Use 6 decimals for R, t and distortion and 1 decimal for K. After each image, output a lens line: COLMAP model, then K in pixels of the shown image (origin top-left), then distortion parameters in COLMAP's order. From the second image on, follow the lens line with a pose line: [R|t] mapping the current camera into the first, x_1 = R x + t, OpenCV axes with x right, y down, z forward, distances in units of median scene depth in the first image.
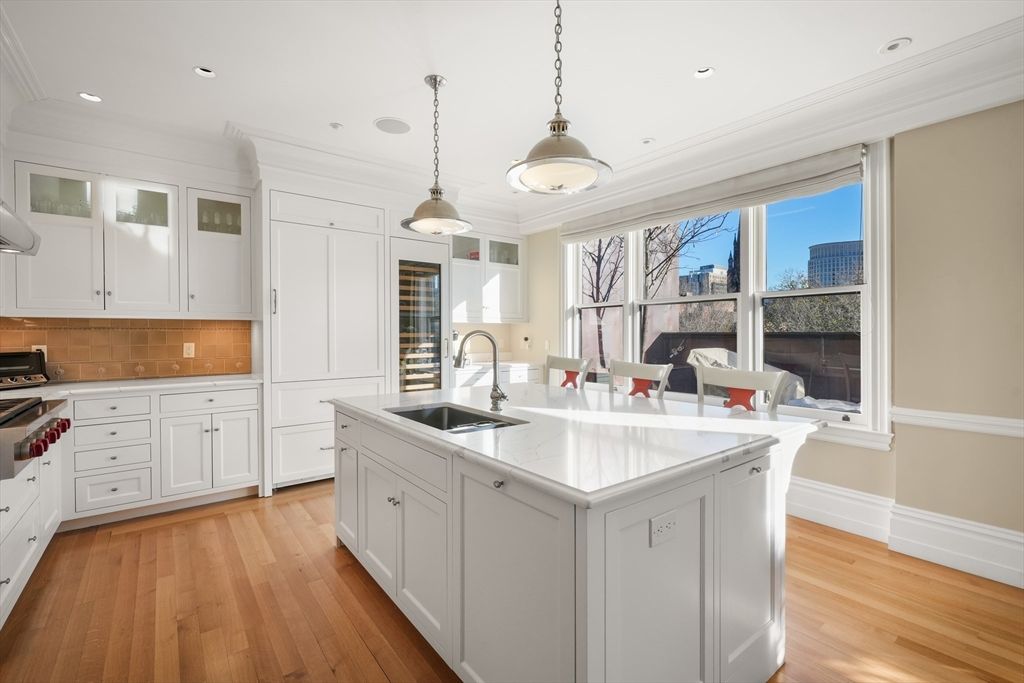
lens RADIAL K [[448.7, 0, 517.0], [0, 448.7, 338.2], [0, 0, 1]] dist [0.002700, -0.000437]
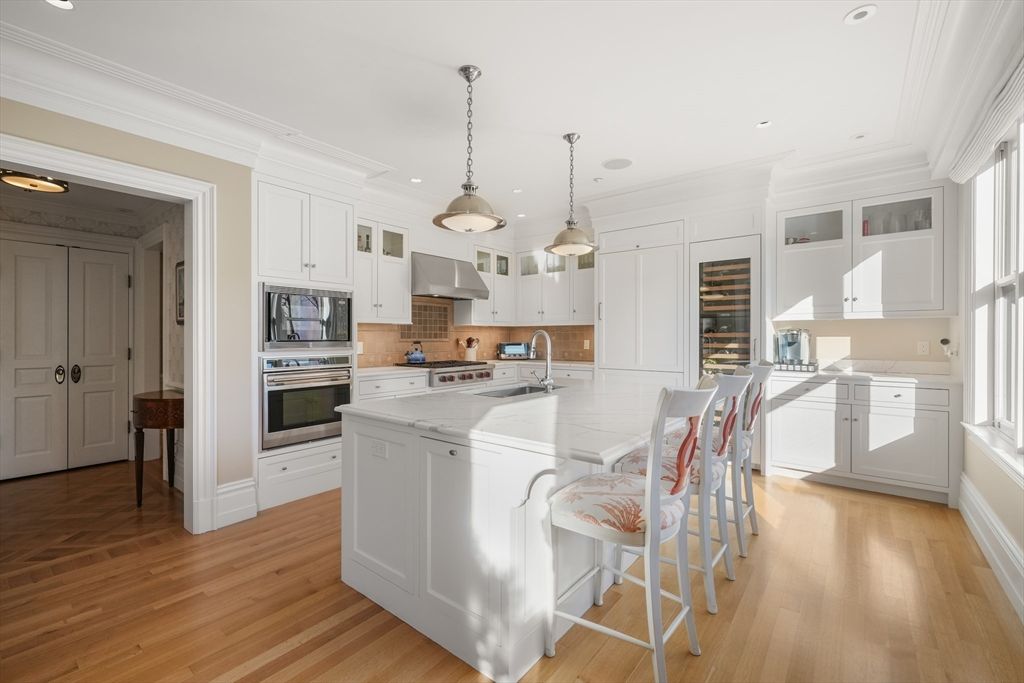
lens RADIAL K [[448.7, 0, 505.3], [0, 448.7, 338.8], [0, 0, 1]] dist [0.002700, -0.000437]
pose [[0.227037, 0.002010, -0.973884, 0.618158], [-0.018740, 0.999822, -0.002306, 0.012402], [0.973706, 0.018774, 0.227034, 0.307936]]
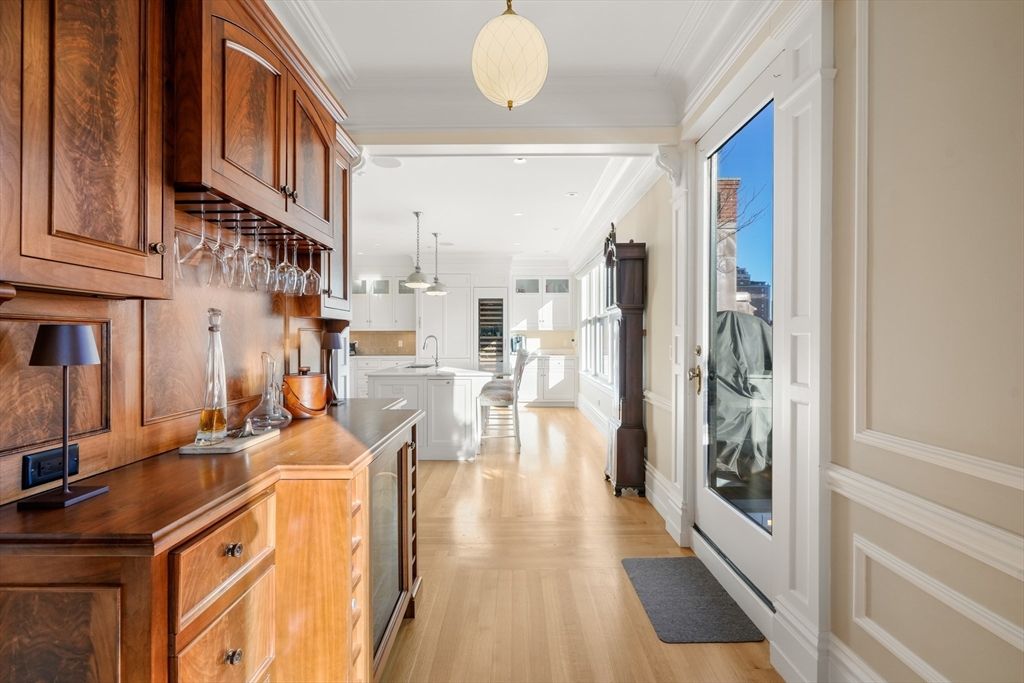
lens RADIAL K [[448.7, 0, 512.5], [0, 448.7, 337.8], [0, 0, 1]] dist [0.002700, -0.000437]
pose [[0.780957, -0.001127, -0.624583, 1.009752], [-0.011000, 0.999818, -0.015558, 0.022754], [0.624488, 0.019020, 0.780803, -0.399434]]
